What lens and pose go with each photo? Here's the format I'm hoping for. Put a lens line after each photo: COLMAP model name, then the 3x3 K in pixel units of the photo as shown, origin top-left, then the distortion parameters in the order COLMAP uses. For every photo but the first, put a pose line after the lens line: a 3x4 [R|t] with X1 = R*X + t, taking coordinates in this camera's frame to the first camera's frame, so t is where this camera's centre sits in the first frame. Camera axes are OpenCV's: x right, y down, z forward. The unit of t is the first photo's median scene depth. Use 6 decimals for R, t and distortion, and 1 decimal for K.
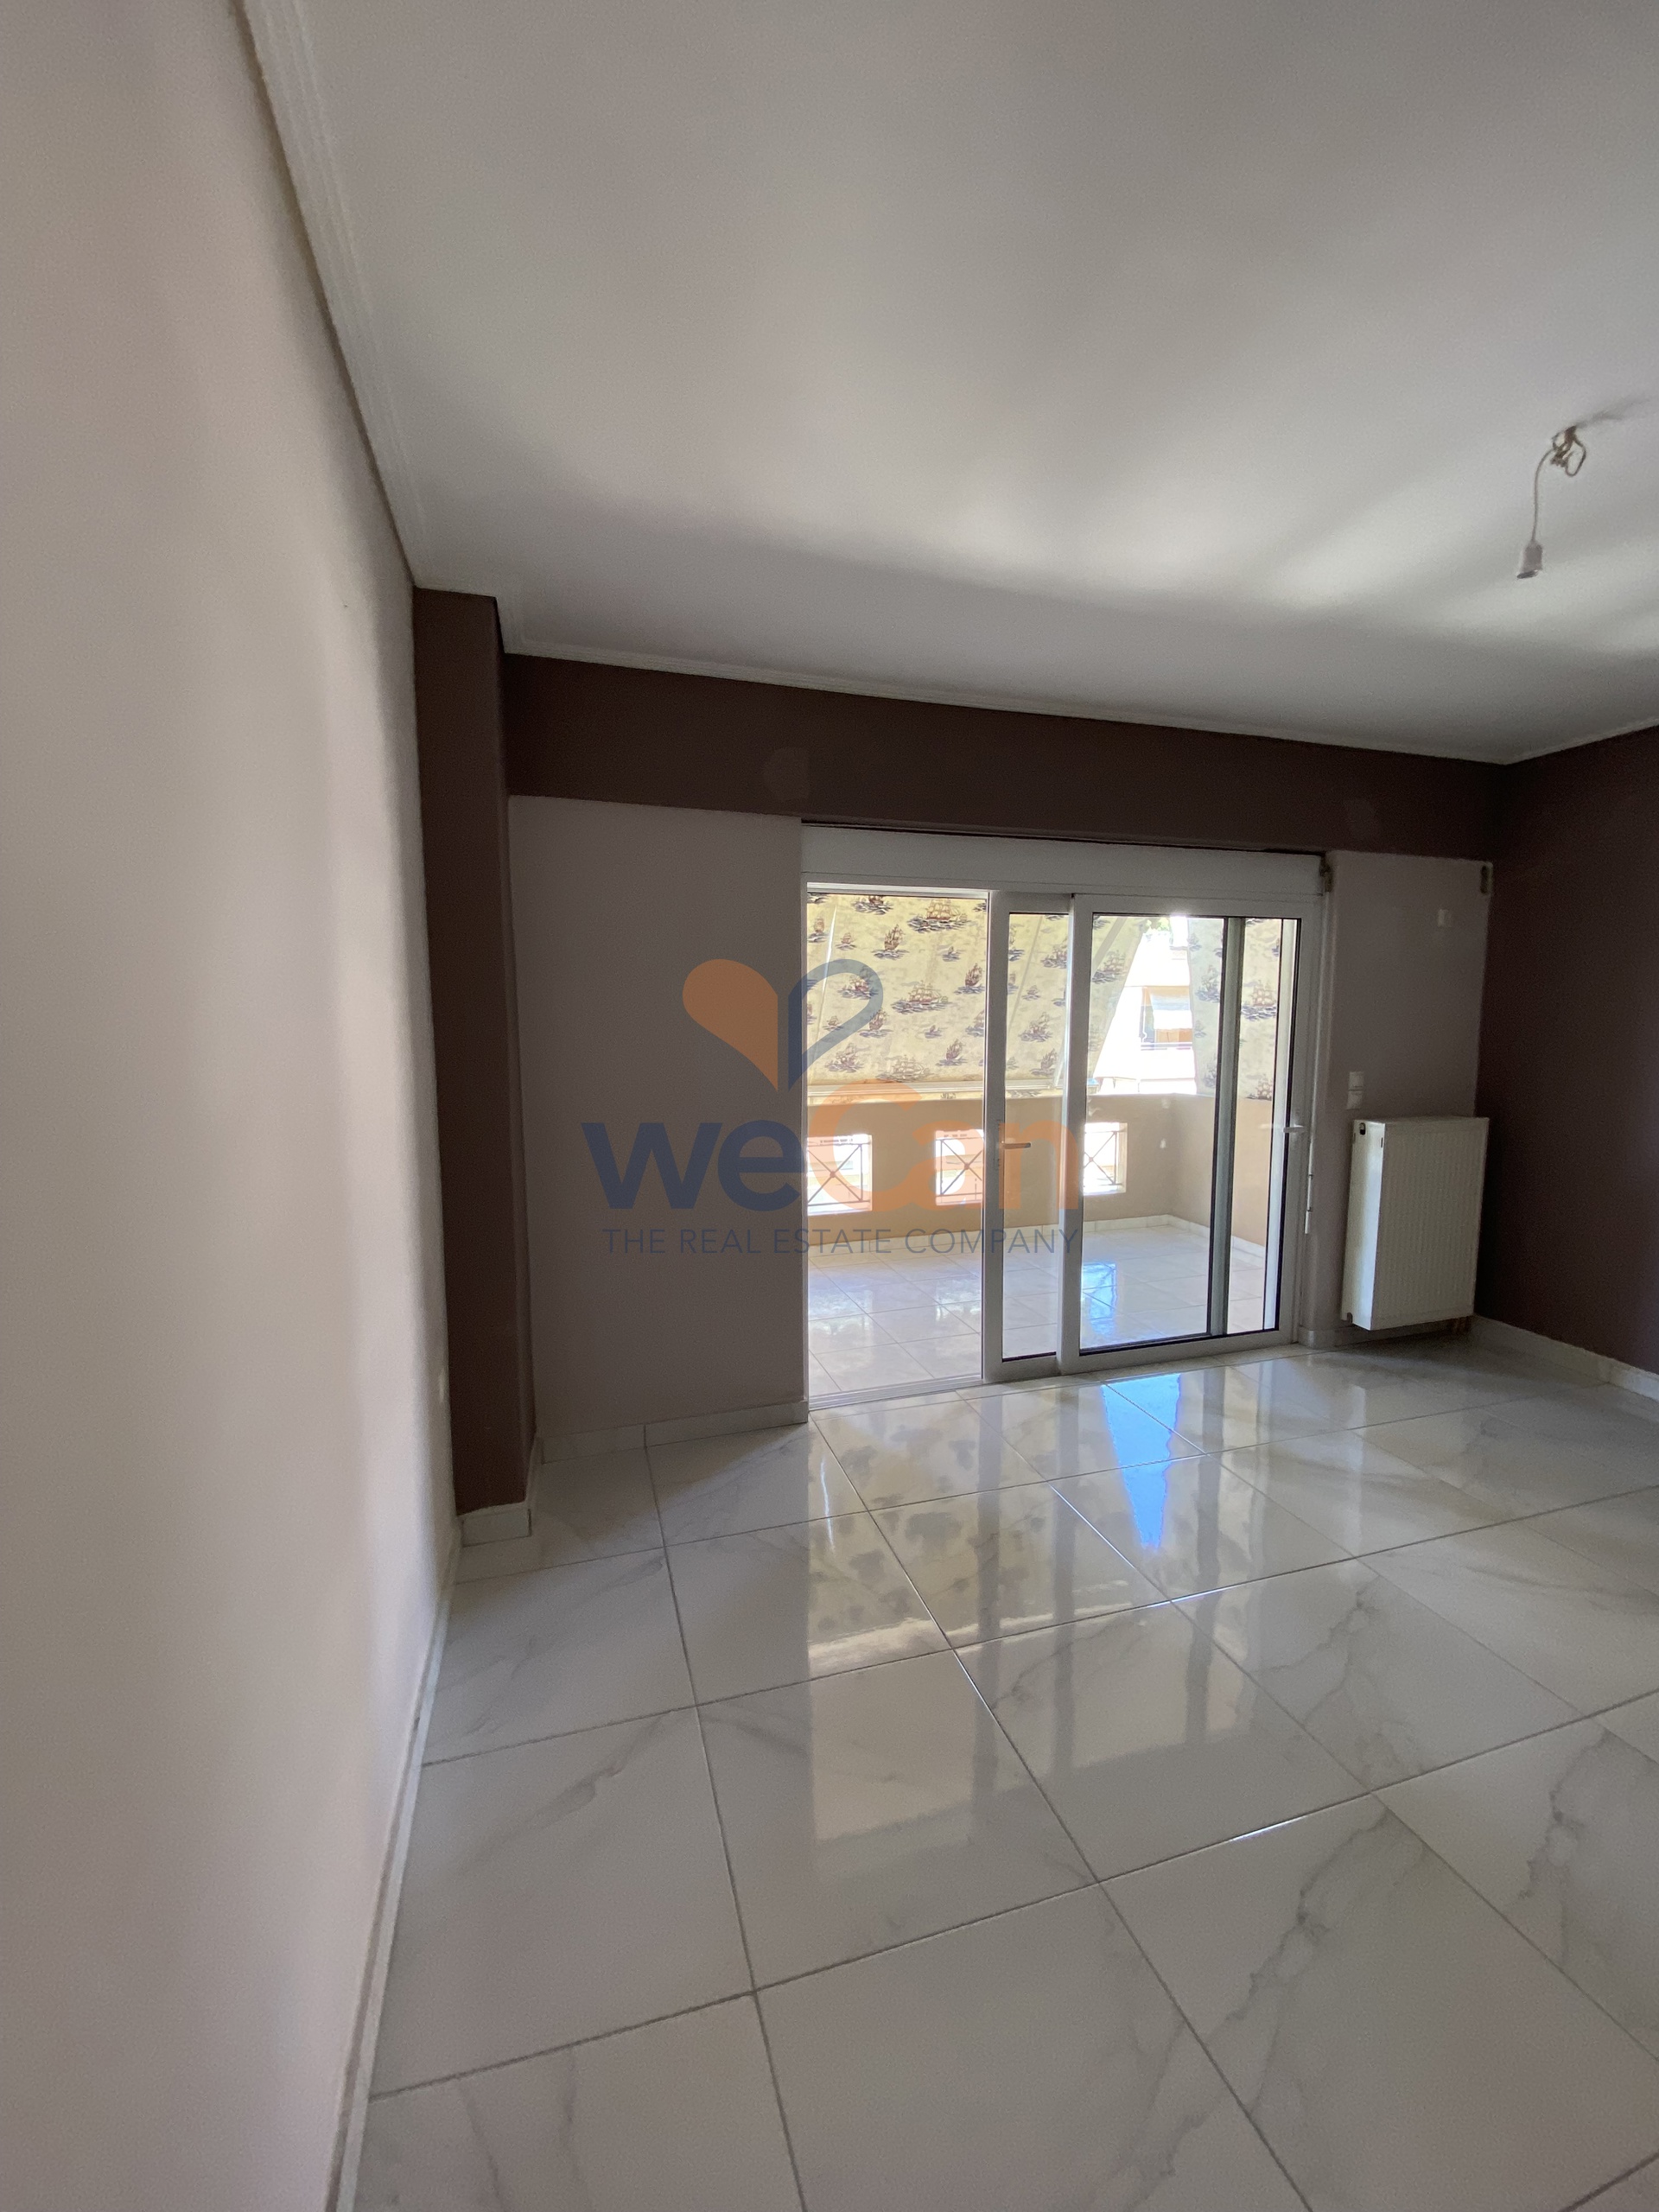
lens RADIAL K [[896.9, 0, 829.5], [0, 896.9, 1106.0], [0, 0, 1]] dist [0.054233, -0.039759]
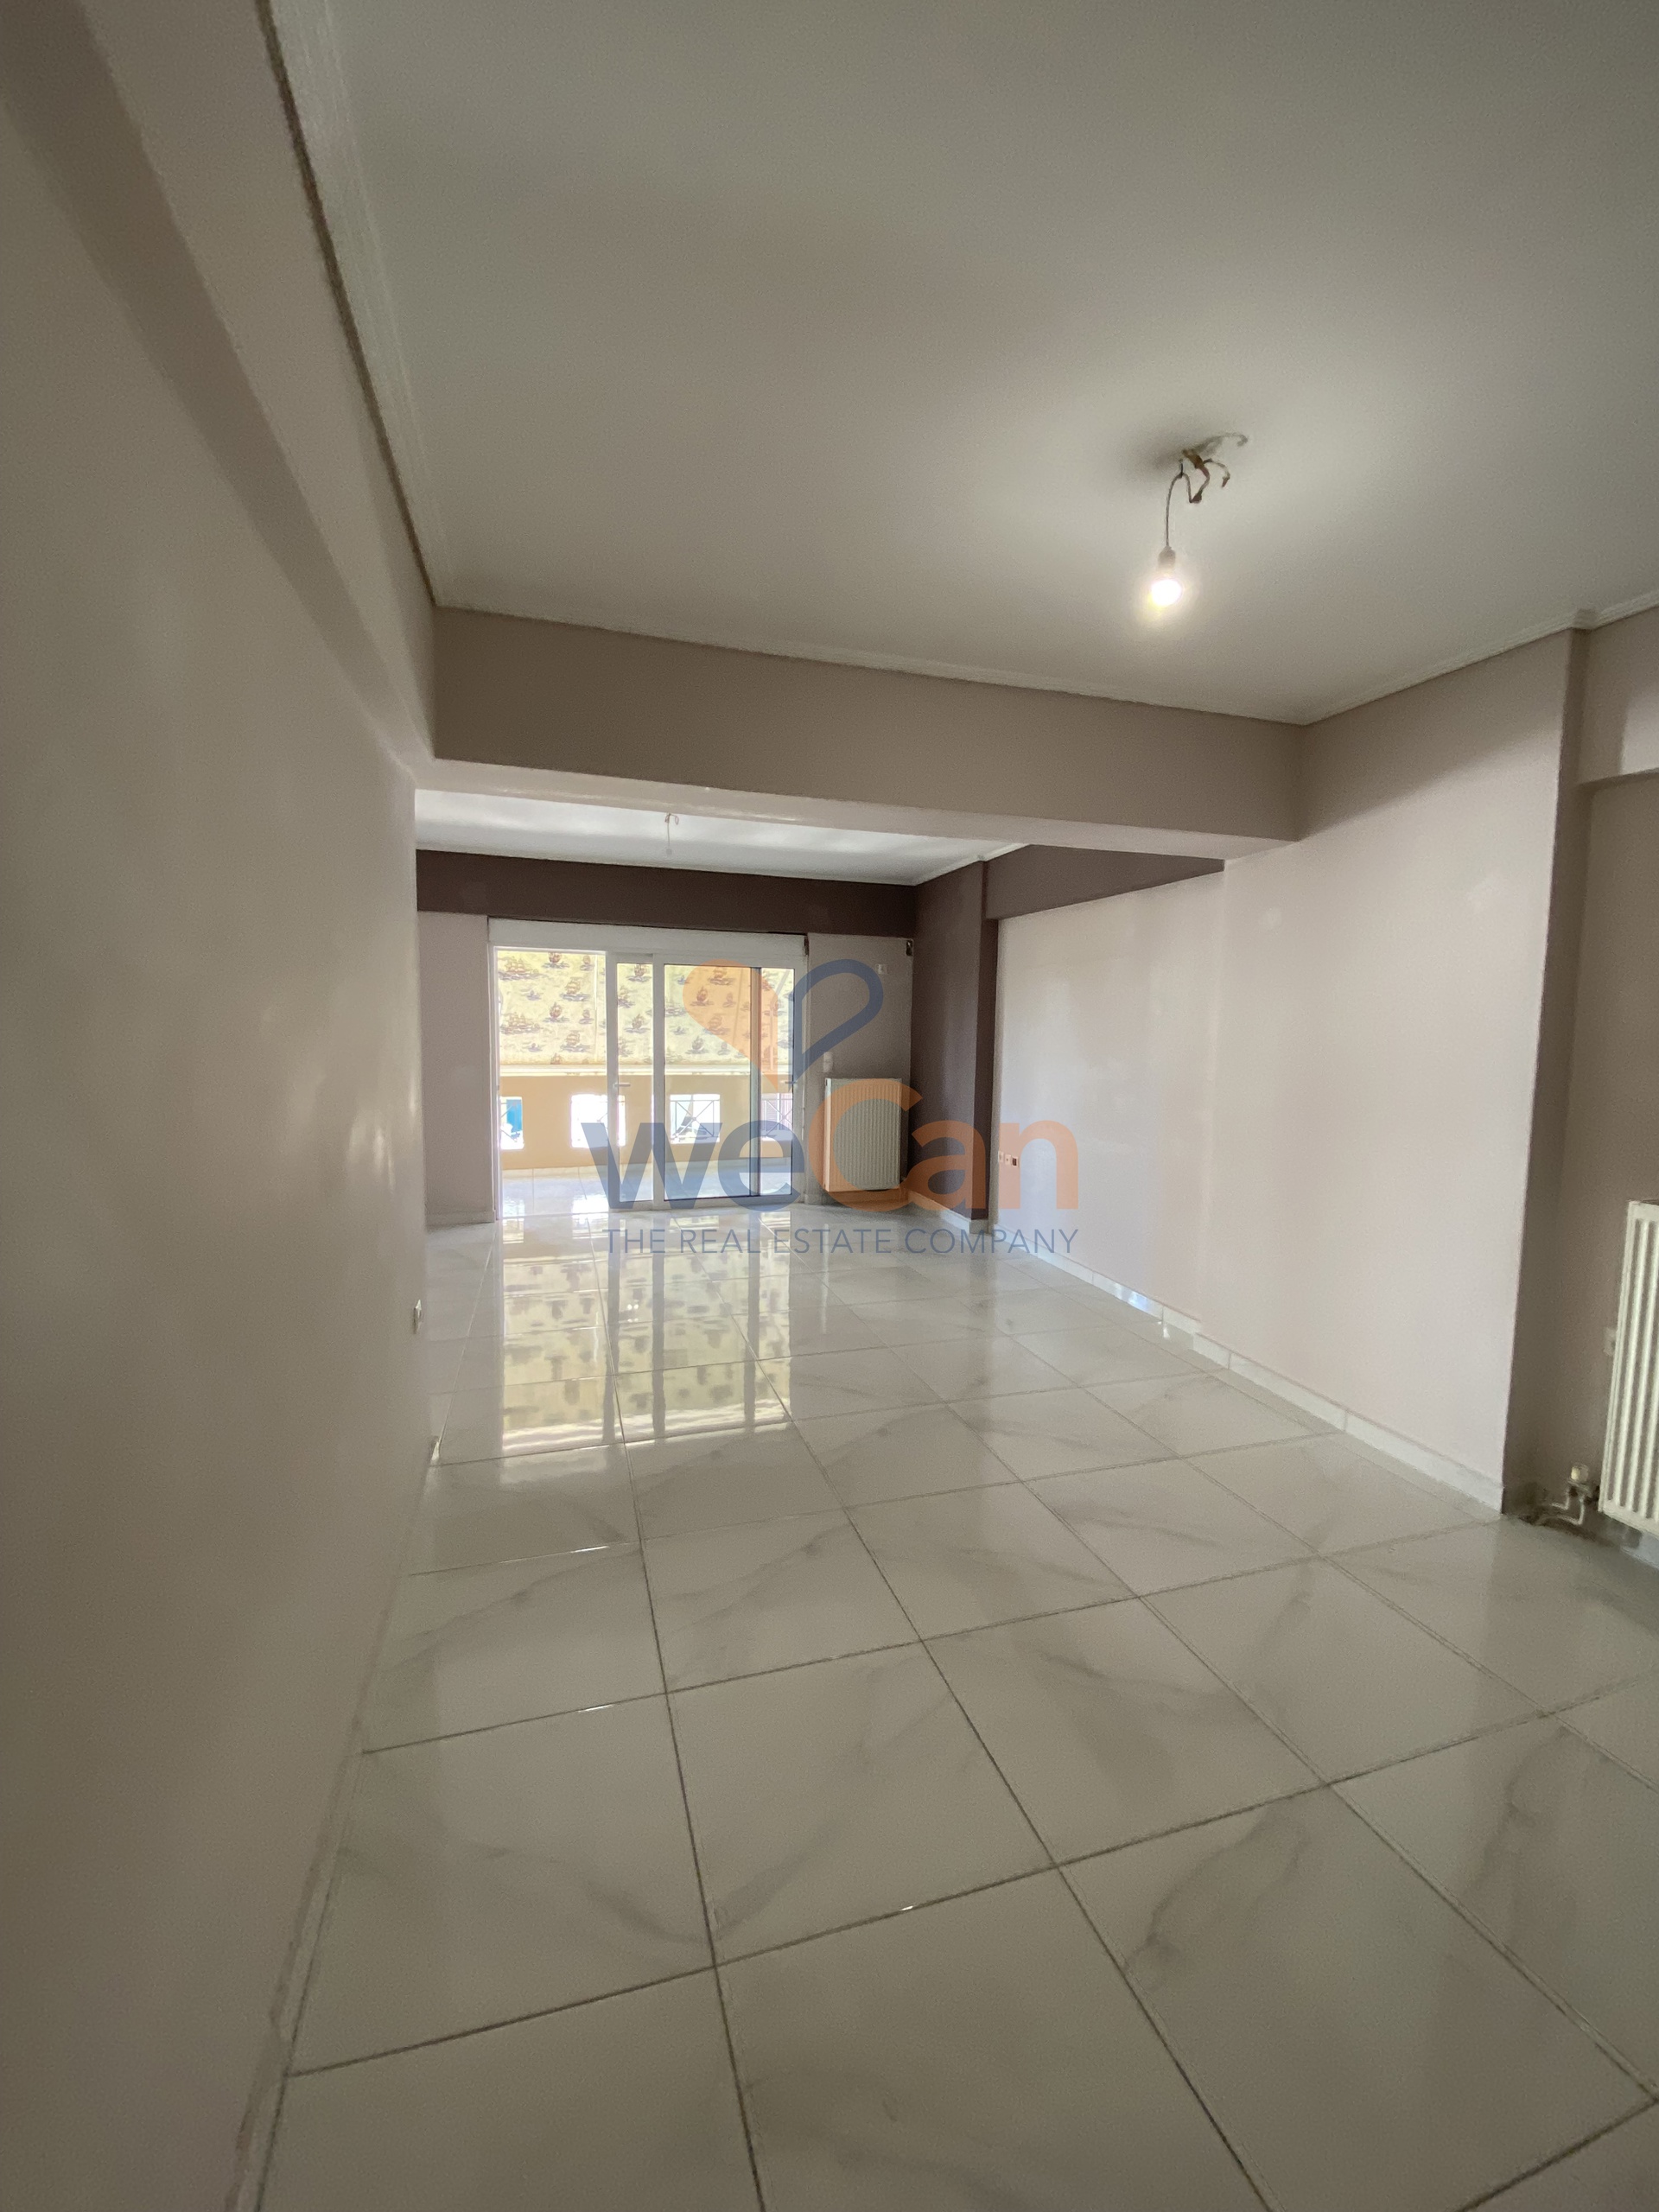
lens RADIAL K [[868.9, 0, 823.8], [0, 868.9, 1100.0], [0, 0, 1]] dist [0.014518, -0.019997]
pose [[0.999724, 0.018199, 0.014868, 0.545835], [-0.017933, 0.999680, -0.017847, 0.089965], [-0.015188, 0.017575, 0.999730, -0.744753]]
